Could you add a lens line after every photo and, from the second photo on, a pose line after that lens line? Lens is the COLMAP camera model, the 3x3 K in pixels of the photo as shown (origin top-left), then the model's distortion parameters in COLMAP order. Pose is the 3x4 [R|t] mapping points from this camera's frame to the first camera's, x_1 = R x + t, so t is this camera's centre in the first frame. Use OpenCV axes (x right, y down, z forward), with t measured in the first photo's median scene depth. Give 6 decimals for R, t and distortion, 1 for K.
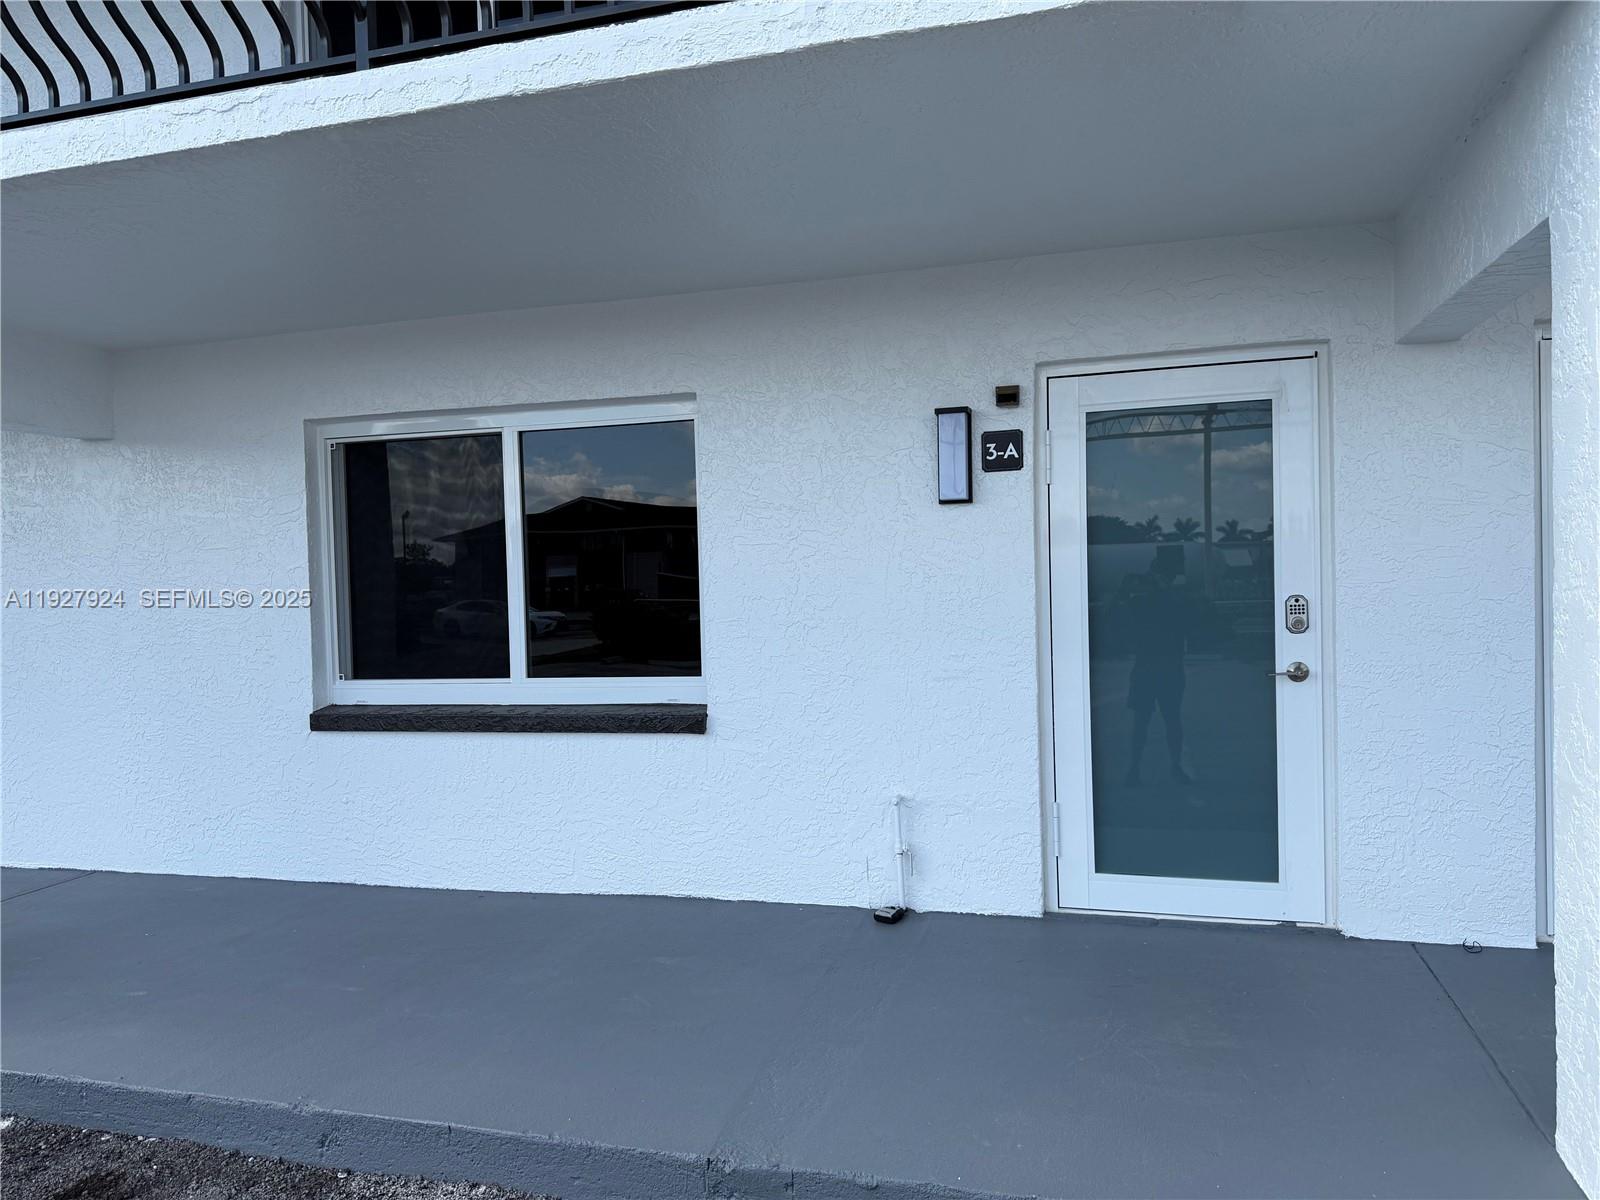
lens RADIAL K [[1094.4, 0, 793.0], [0, 1094.4, 596.5], [0, 0, 1]] dist [0.109962, -0.001926]
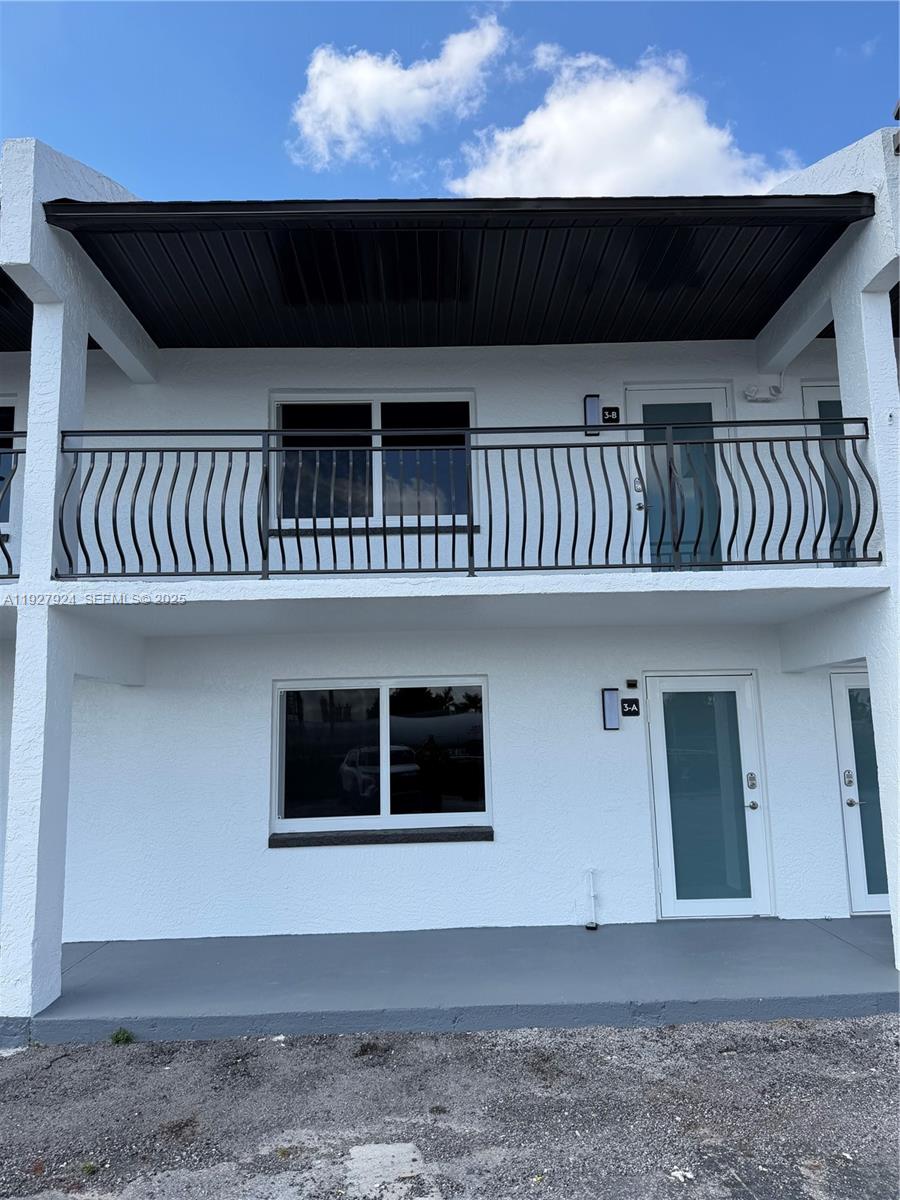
lens RADIAL K [[820.8, 0, 453.8], [0, 820.8, 598.6], [0, 0, 1]] dist [0.109962, -0.001926]
pose [[0.950520, 0.055354, 0.305691, -0.692832], [0.000730, 0.983597, -0.180377, -0.043588], [-0.310661, 0.171676, 0.934889, -0.535276]]
